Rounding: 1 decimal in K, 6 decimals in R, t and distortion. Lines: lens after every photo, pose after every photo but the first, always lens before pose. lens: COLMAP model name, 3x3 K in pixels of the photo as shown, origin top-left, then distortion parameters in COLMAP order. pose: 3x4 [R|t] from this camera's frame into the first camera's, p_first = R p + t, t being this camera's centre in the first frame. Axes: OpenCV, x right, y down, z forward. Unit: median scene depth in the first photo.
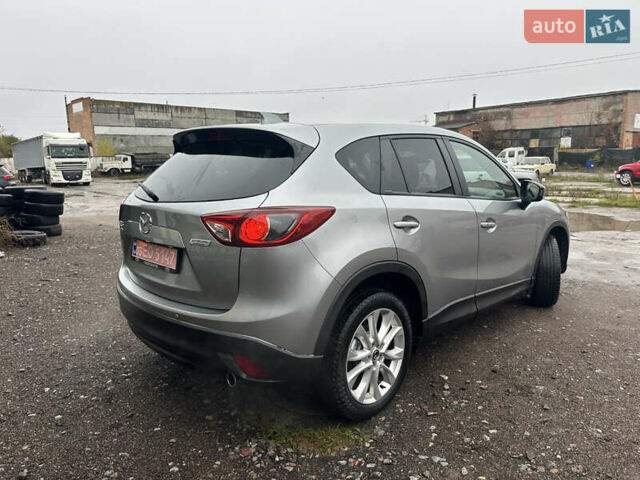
lens RADIAL K [[450.2, 0, 326.2], [0, 450.2, 238.1], [0, 0, 1]] dist [0.030243, -0.040074]
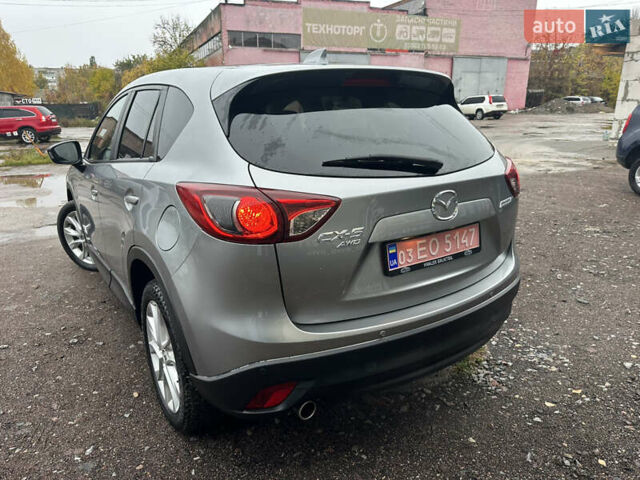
lens RADIAL K [[450.2, 0, 318.9], [0, 450.2, 246.3], [0, 0, 1]] dist [0.030243, -0.040074]
pose [[0.193862, -0.280470, 0.940082, -0.727819], [0.177535, 0.952469, 0.247555, -0.118309], [-0.964831, 0.118906, 0.234441, 0.670098]]
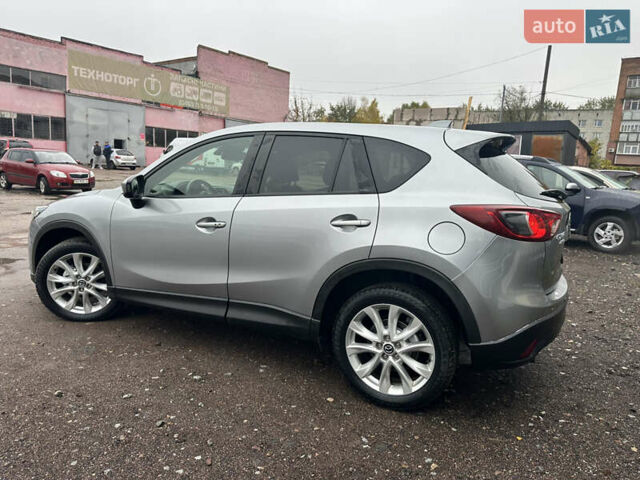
lens RADIAL K [[450.2, 0, 317.3], [0, 450.2, 242.5], [0, 0, 1]] dist [0.030243, -0.040074]
pose [[-0.320653, -0.160084, 0.933571, -0.853283], [0.115032, 0.971738, 0.206139, -0.195978], [-0.940186, 0.173489, -0.293176, 1.291435]]
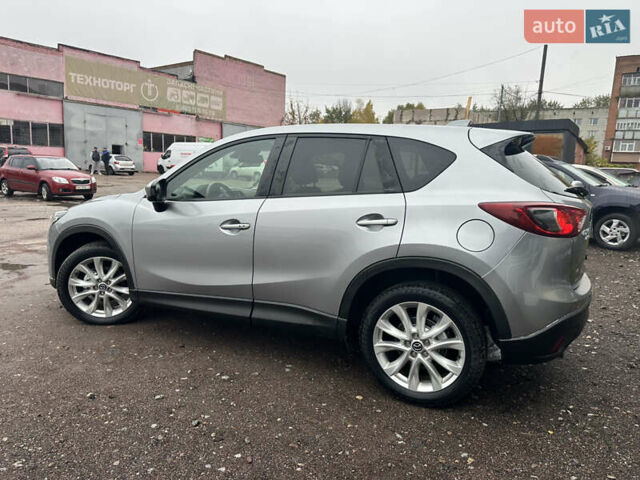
lens RADIAL K [[450.2, 0, 314.3], [0, 450.2, 242.9], [0, 0, 1]] dist [0.030243, -0.040074]
pose [[-0.323533, -0.150672, 0.934144, -0.846115], [0.129994, 0.970802, 0.201607, -0.199484], [-0.937245, 0.186659, -0.294500, 1.340047]]
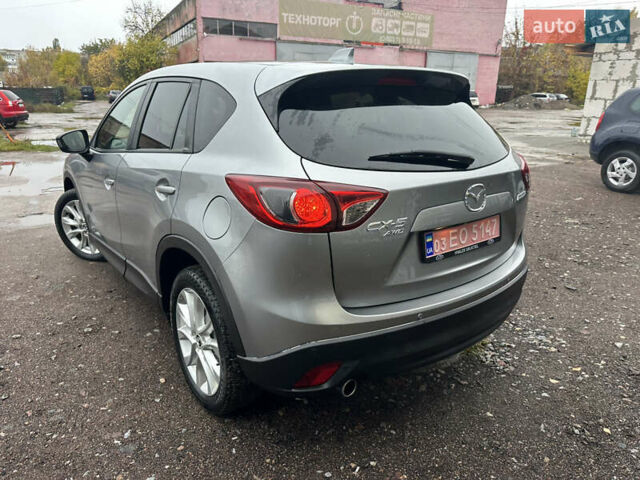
lens RADIAL K [[450.2, 0, 323.3], [0, 450.2, 241.2], [0, 0, 1]] dist [0.030243, -0.040074]
pose [[0.127740, -0.288278, 0.948988, -0.769514], [0.157645, 0.950564, 0.267536, -0.136348], [-0.979199, 0.115429, 0.166871, 0.735872]]
